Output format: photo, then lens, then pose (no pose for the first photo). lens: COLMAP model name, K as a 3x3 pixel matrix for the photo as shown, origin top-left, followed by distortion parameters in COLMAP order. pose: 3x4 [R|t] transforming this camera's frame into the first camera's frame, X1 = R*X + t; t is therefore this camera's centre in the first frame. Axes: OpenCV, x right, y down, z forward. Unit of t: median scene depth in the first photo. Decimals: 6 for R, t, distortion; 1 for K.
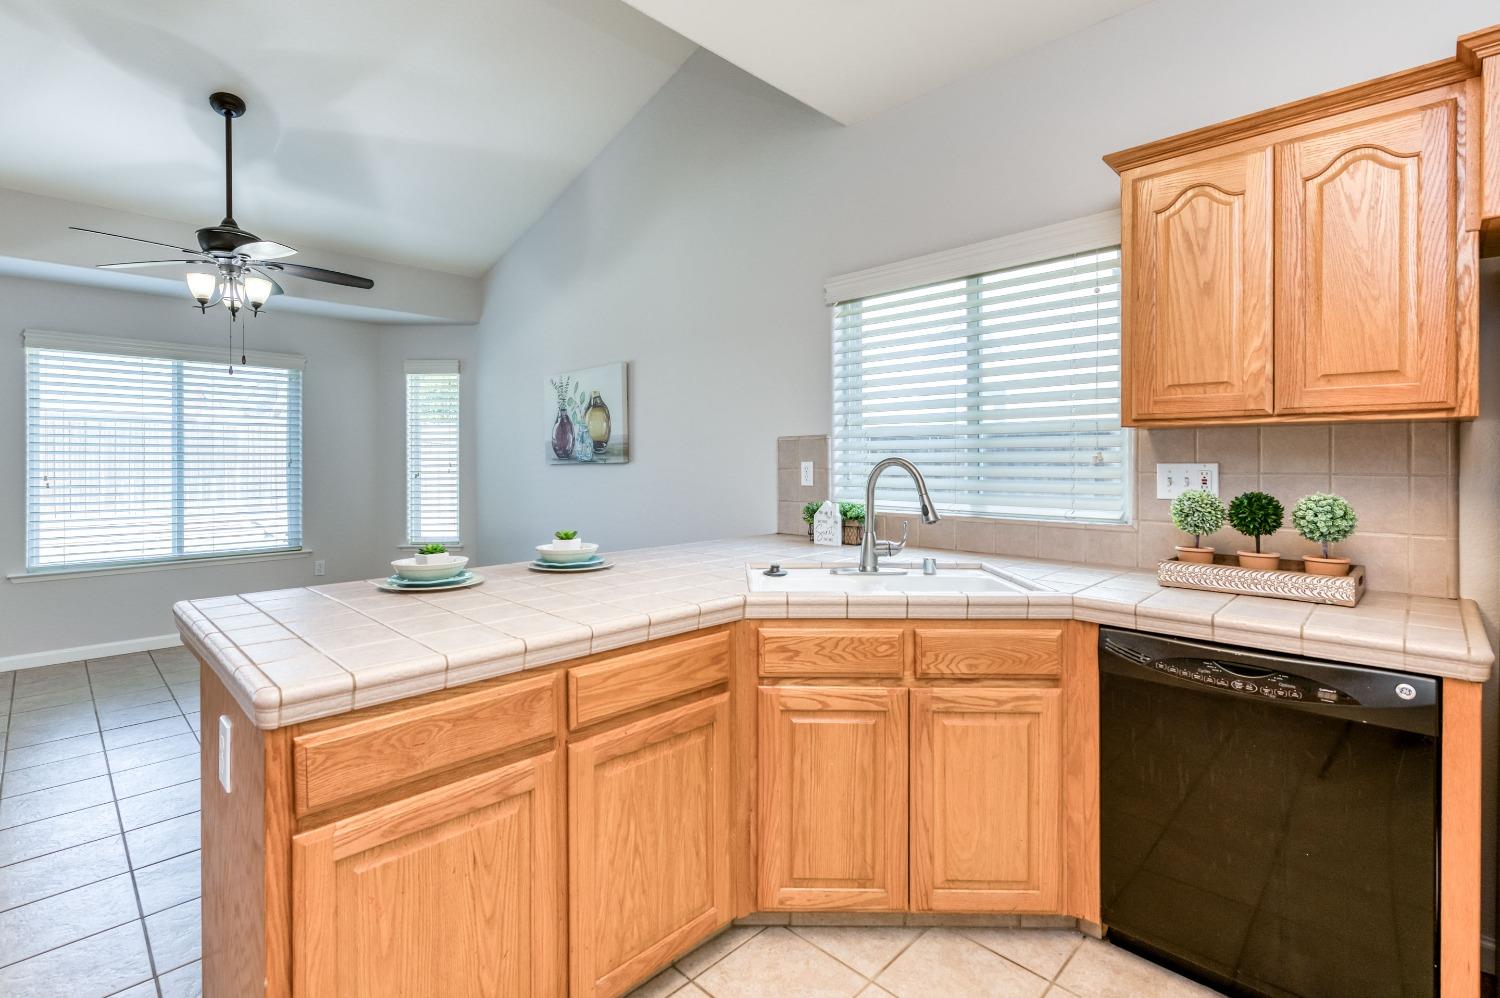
lens RADIAL K [[694.6, 0, 735.8], [0, 694.6, 463.8], [0, 0, 1]] dist [0.002840, -0.000014]
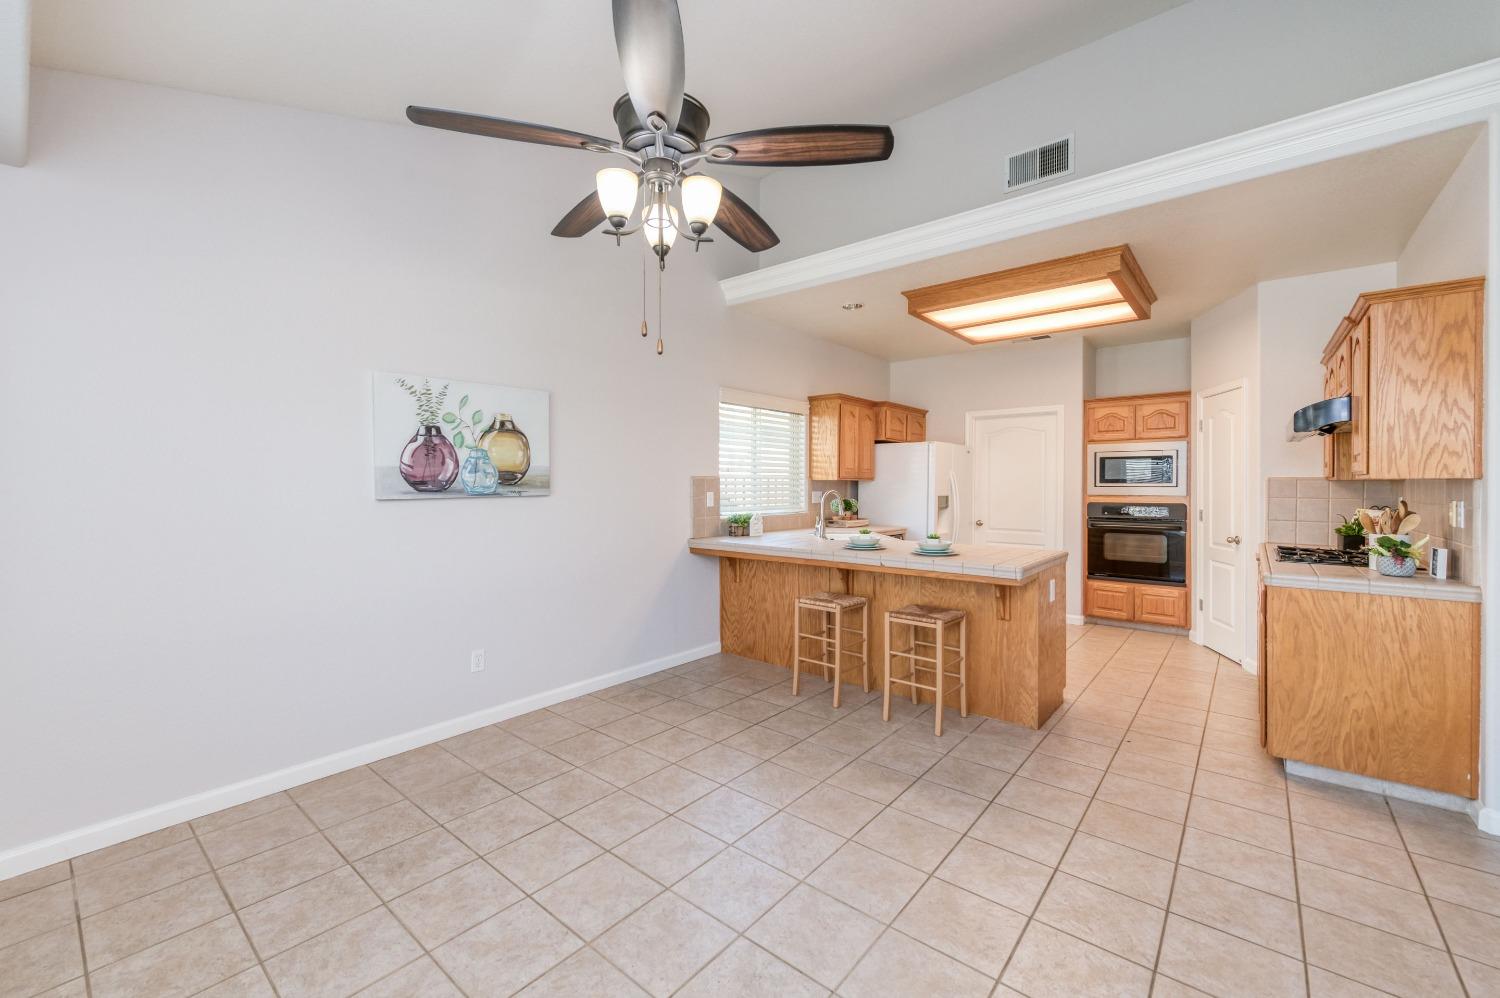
lens RADIAL K [[601.8, 0, 722.9], [0, 601.8, 487.0], [0, 0, 1]] dist [0.004463, -0.000822]
pose [[-0.064668, -0.002758, 0.997903, -0.958035], [0.001883, 0.999994, 0.002886, -0.014021], [-0.997905, 0.002066, -0.064662, 0.760861]]
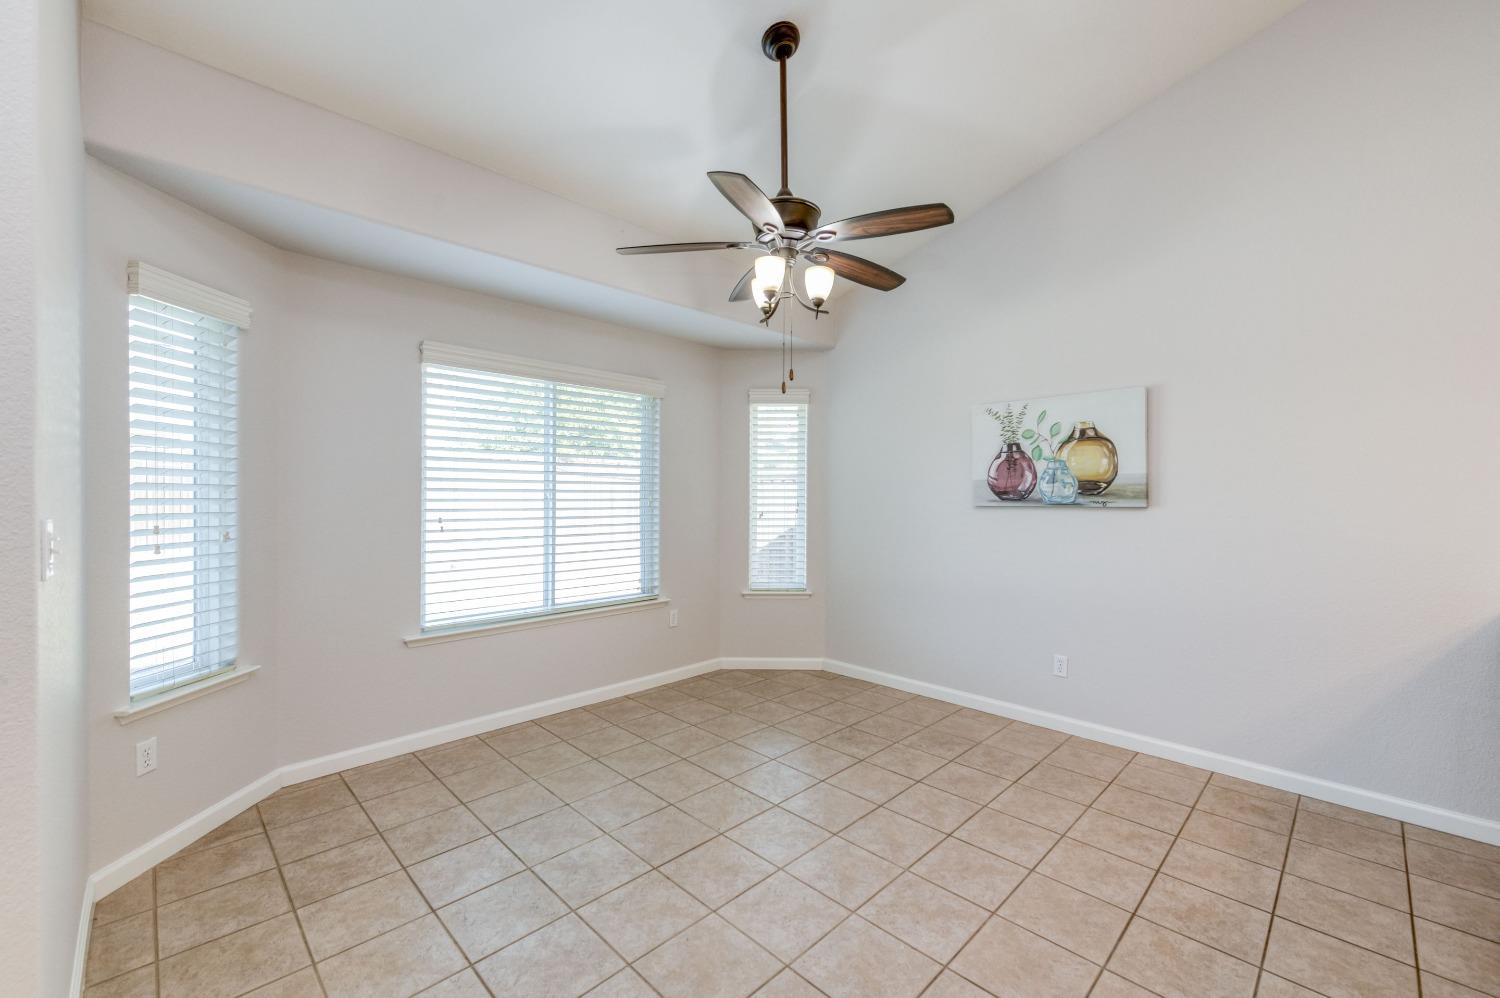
lens RADIAL K [[612.8, 0, 765.5], [0, 612.8, 499.5], [0, 0, 1]] dist [-0.000259, -0.000126]
pose [[0.999953, 0.007068, 0.006628, -0.584947], [-0.007102, 0.999962, 0.005038, -0.010376], [-0.006593, -0.005084, 0.999965, 0.250519]]
